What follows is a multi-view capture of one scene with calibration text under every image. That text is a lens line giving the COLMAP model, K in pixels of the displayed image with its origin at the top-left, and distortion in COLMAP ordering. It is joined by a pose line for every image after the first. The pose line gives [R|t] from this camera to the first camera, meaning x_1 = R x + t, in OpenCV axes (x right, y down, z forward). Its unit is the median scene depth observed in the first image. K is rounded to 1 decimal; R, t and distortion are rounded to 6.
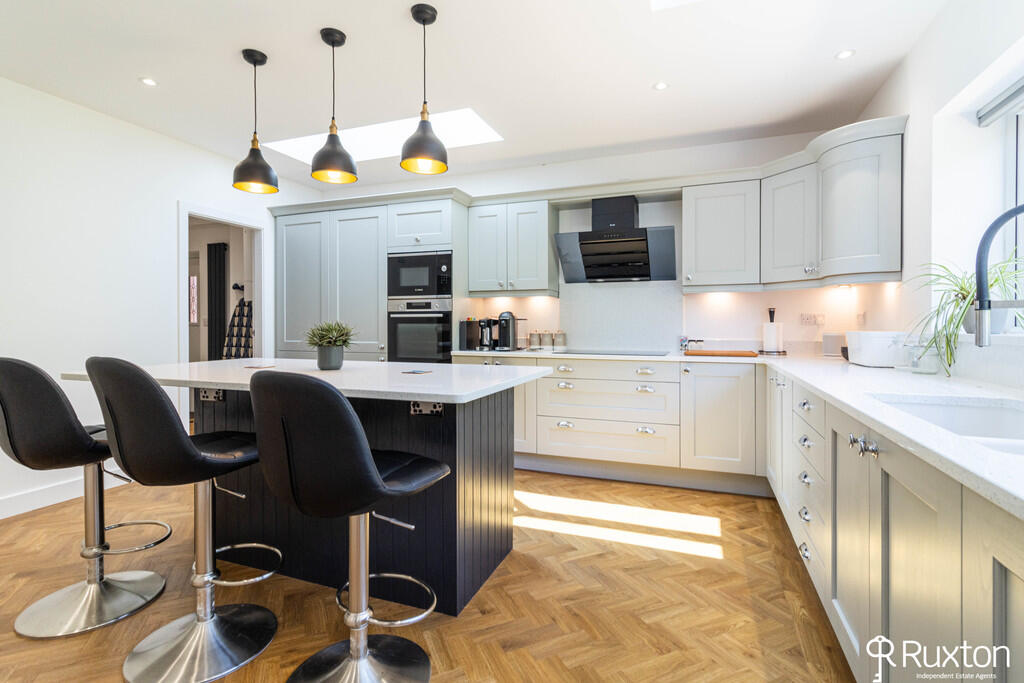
lens RADIAL K [[479.6, 0, 513.3], [0, 479.6, 332.0], [0, 0, 1]] dist [0.000570, -0.000038]
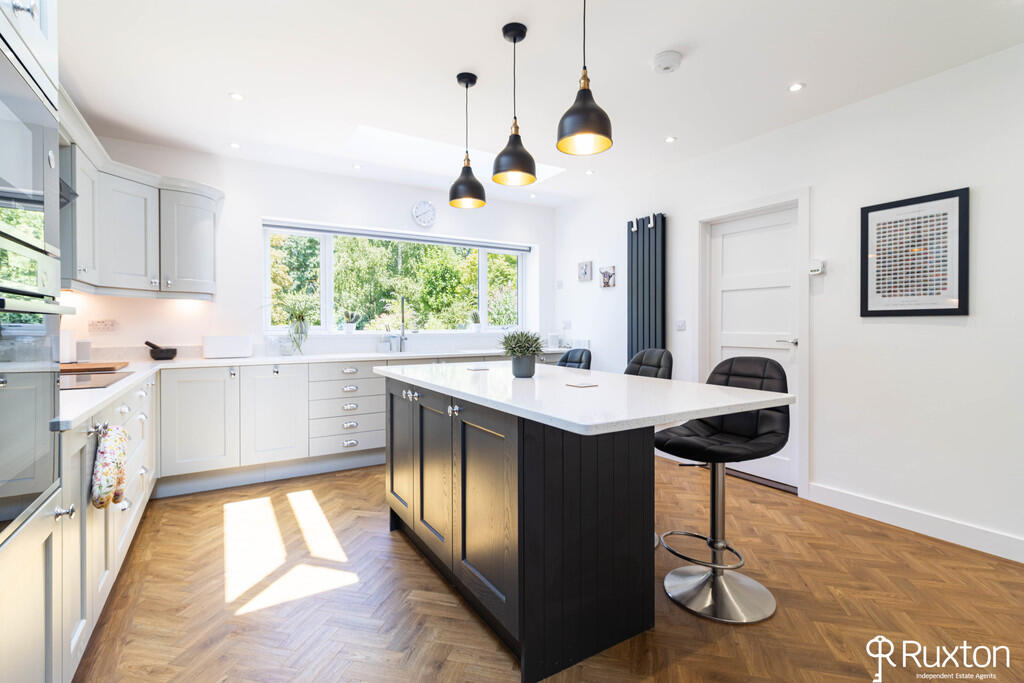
lens RADIAL K [[479.6, 0, 511.3], [0, 479.6, 332.1], [0, 0, 1]] dist [0.000570, -0.000038]
pose [[-0.793204, -0.008030, 0.608903, -0.792823], [0.006500, 0.999744, 0.021653, -0.043957], [-0.608921, 0.021133, -0.792949, 1.459720]]
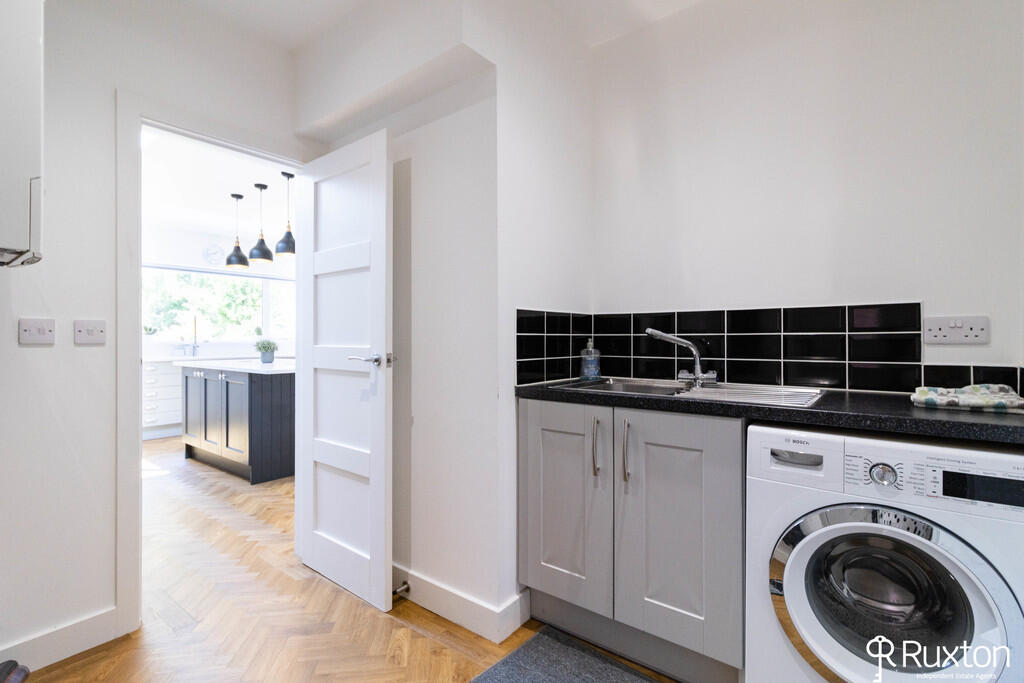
lens RADIAL K [[479.6, 0, 512.6], [0, 479.6, 341.3], [0, 0, 1]] dist [0.000570, -0.000038]
pose [[-0.956344, -0.003163, 0.292227, -1.587767], [0.001205, 0.999890, 0.014768, -0.043151], [-0.292241, 0.014476, -0.956235, 2.107766]]
